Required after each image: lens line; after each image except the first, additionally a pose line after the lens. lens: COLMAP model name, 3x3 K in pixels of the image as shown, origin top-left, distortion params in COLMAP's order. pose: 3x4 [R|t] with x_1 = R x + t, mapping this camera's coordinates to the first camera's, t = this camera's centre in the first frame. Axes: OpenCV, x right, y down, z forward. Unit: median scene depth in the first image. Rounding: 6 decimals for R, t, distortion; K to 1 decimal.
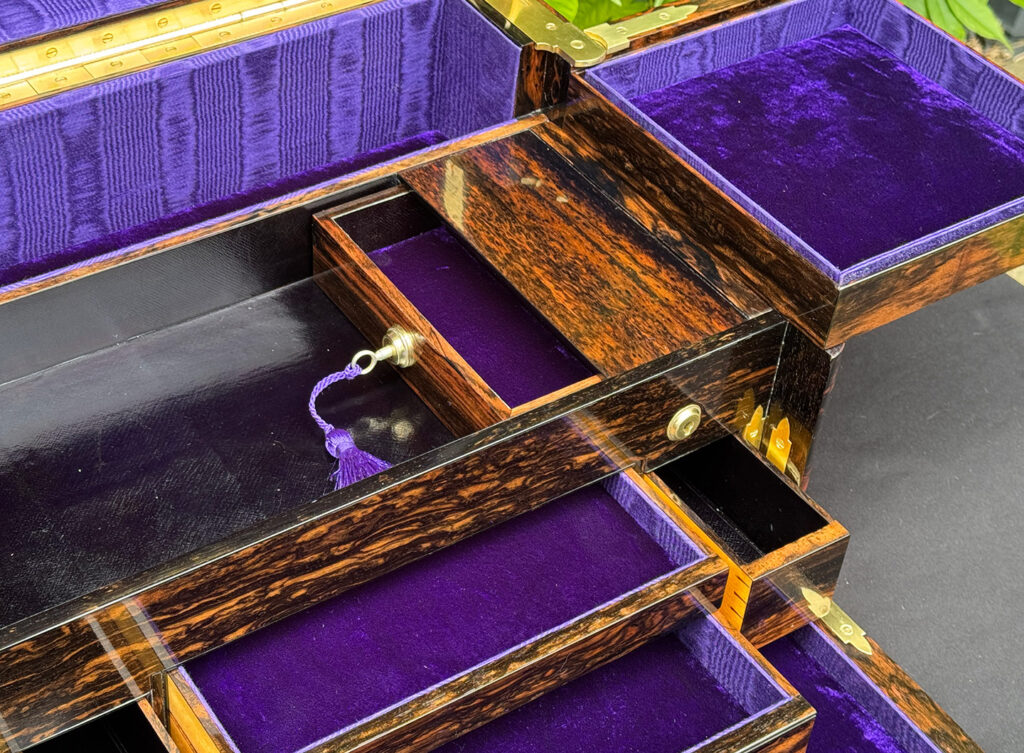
lens RADIAL K [[1803.0, 0, 383.8], [0, 1803.0, 401.7], [0, 0, 1]] dist [0.108940, 0.058210]
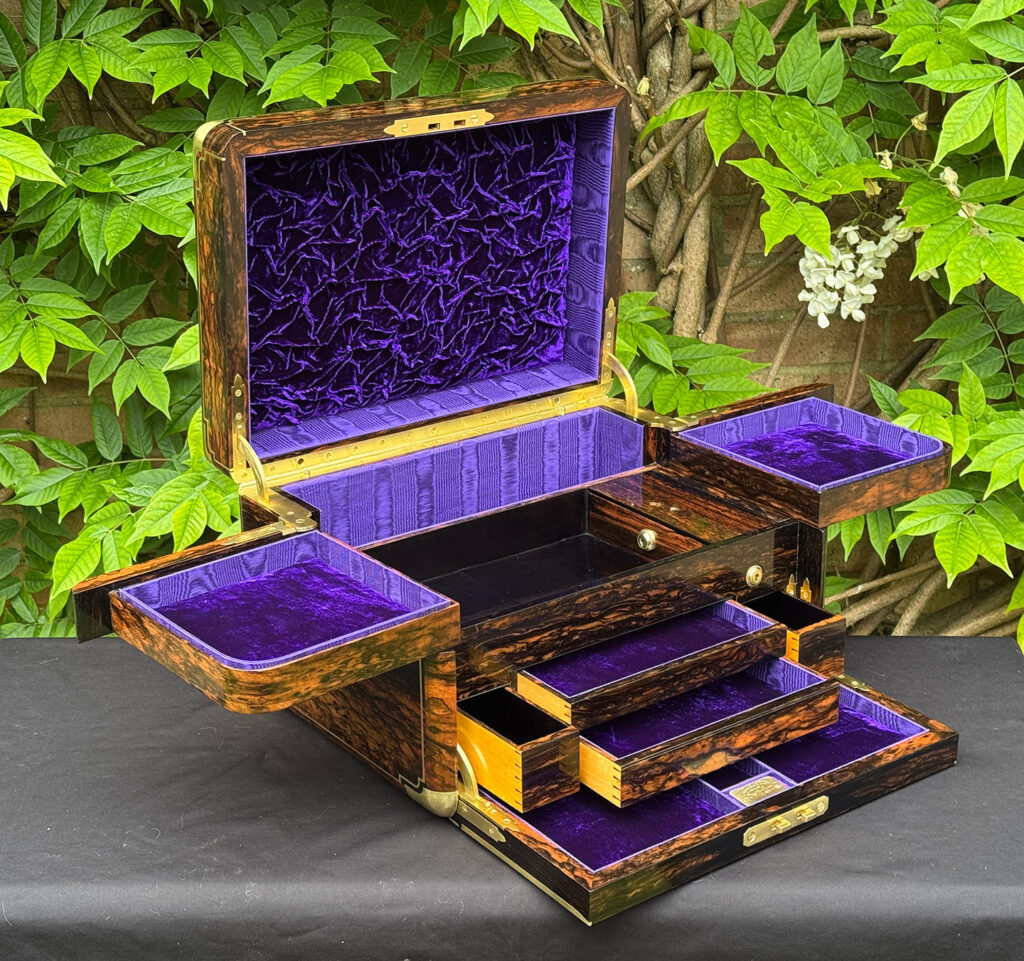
lens RADIAL K [[1884.4, 0, 490.3], [0, 1884.4, 479.3], [0, 0, 1]] dist [-0.003895, 1.532626]
pose [[0.995648, -0.073041, 0.057872, -0.211405], [0.089523, 0.922160, -0.376307, 0.611210], [-0.025881, 0.379851, 0.924686, -0.845433]]
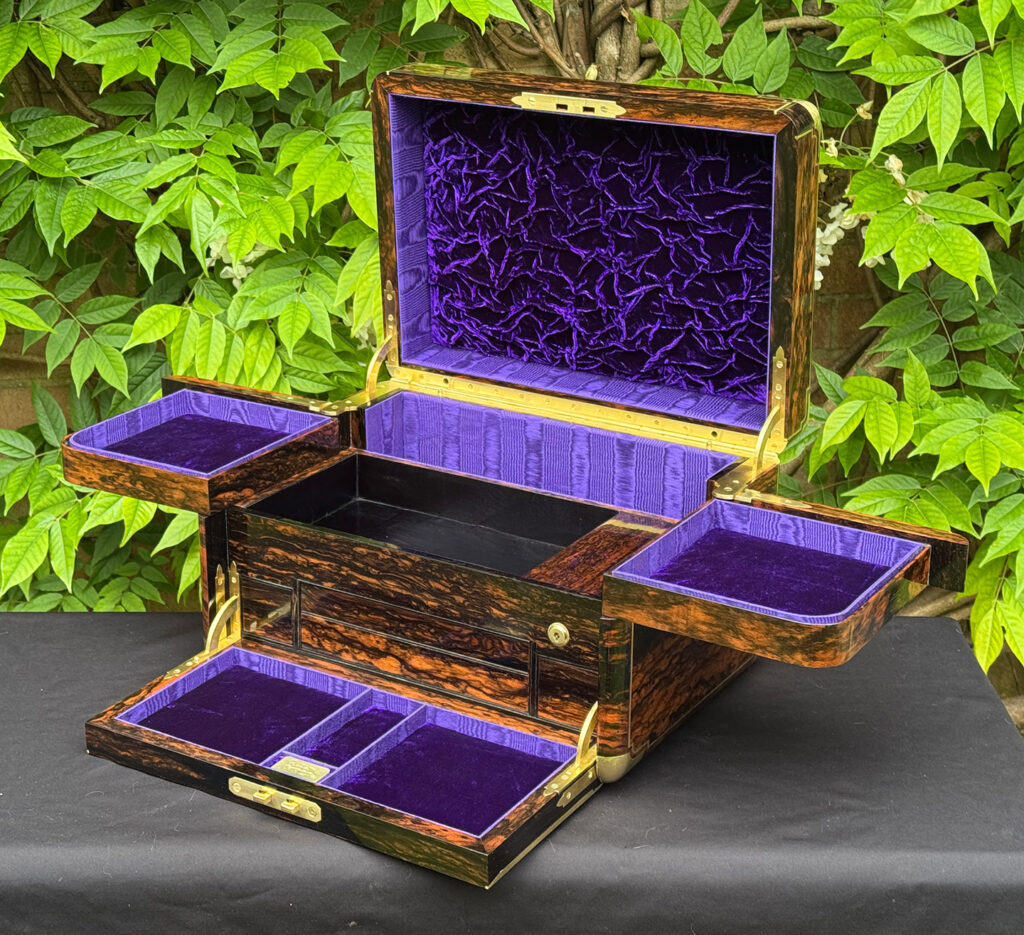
lens RADIAL K [[1962.4, 0, 452.2], [0, 1962.4, 432.1], [0, 0, 1]] dist [0.091676, -0.034917]
pose [[0.426761, 0.255896, -0.867405, 1.644539], [-0.600800, 0.797112, -0.060434, 0.030277], [0.675954, 0.546928, 0.493919, -0.129116]]
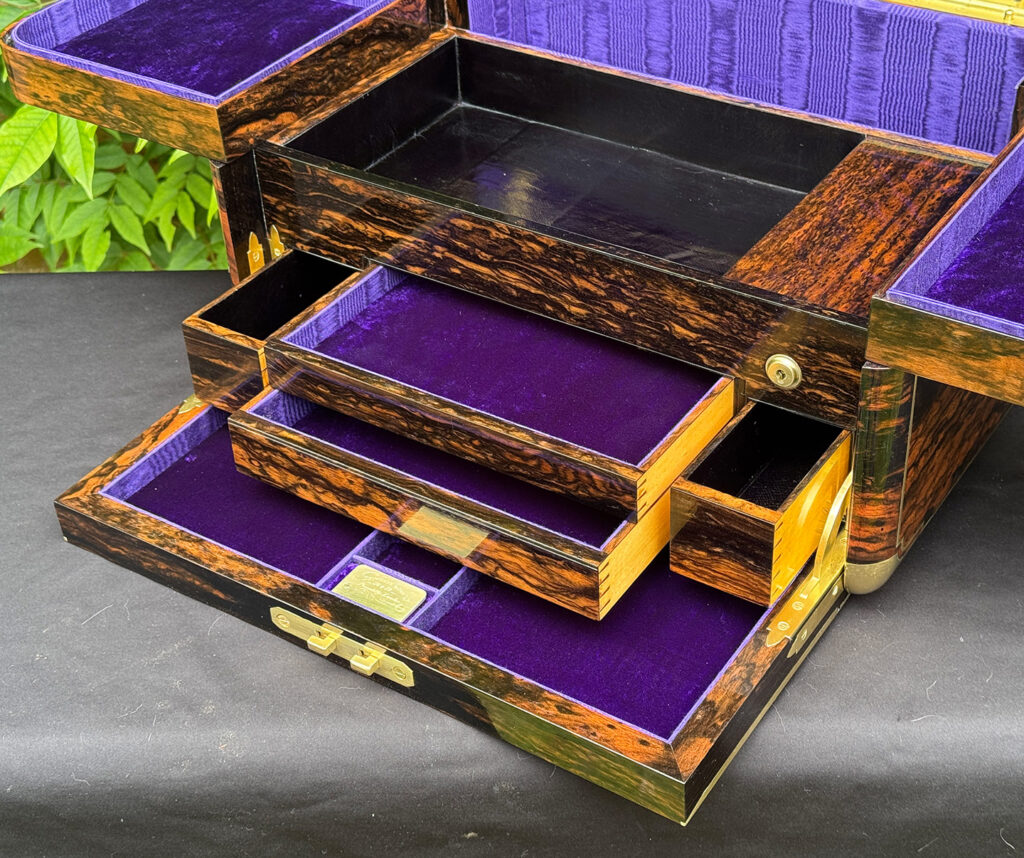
lens RADIAL K [[1699.1, 0, 550.4], [0, 1699.1, 424.0], [0, 0, 1]] dist [0.143472, -0.144633]
pose [[0.421413, 0.495581, -0.759481, 0.856348], [-0.574650, 0.793806, 0.199123, -0.083166], [0.701562, 0.352523, 0.619305, 0.250796]]
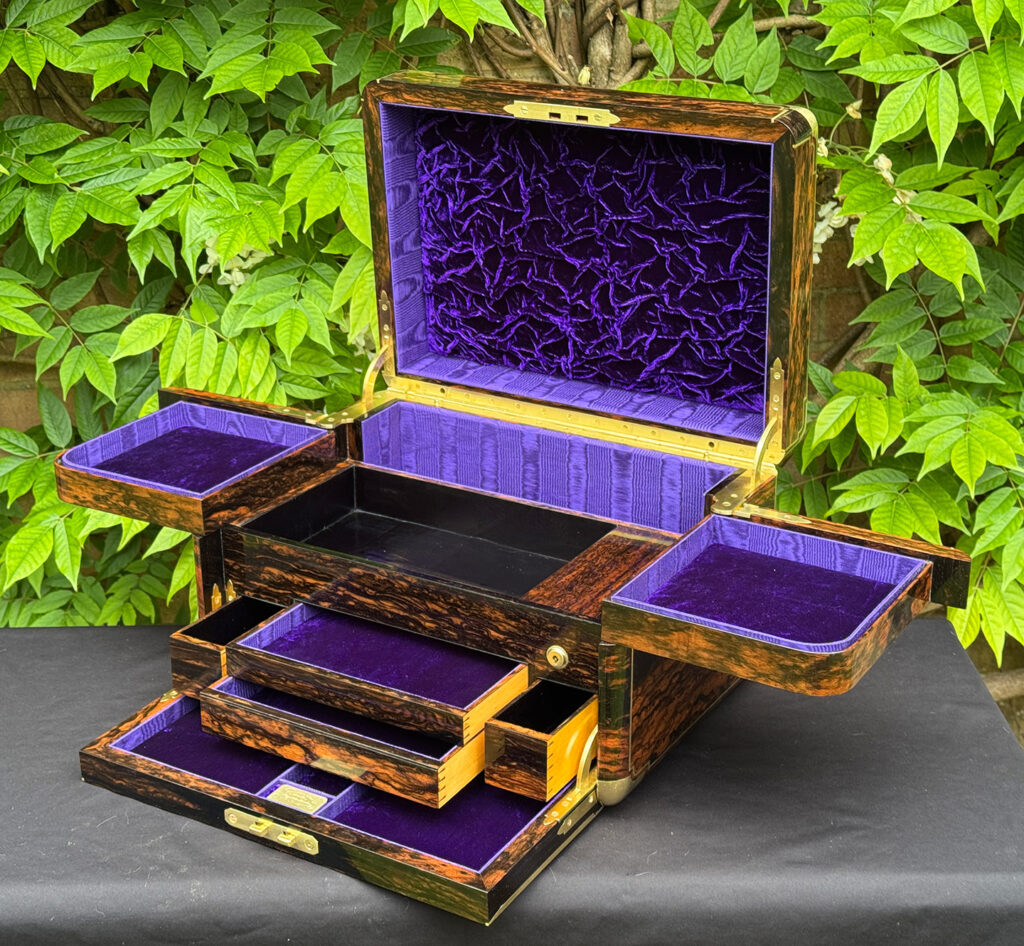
lens RADIAL K [[1780.9, 0, 495.3], [0, 1780.9, 473.5], [0, 0, 1]] dist [0.098118, -0.021917]
pose [[0.447010, 0.289621, -0.846346, 1.462460], [-0.588967, 0.807409, -0.034775, -0.034922], [0.673276, 0.514015, 0.531497, -0.052767]]
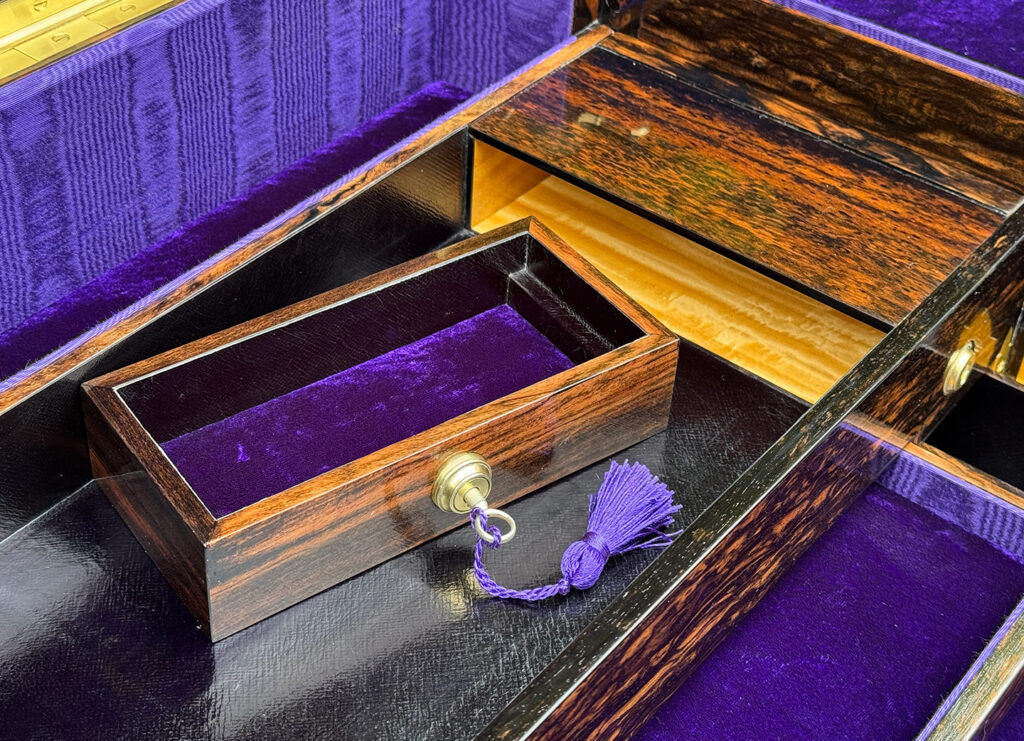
lens RADIAL K [[1644.7, 0, 451.5], [0, 1644.7, 368.2], [0, 0, 1]] dist [0.122349, -0.052952]
pose [[0.948357, -0.209968, 0.237765, -0.182522], [0.217383, 0.976073, -0.005099, -0.028363], [-0.231006, 0.056521, 0.971309, 0.359249]]
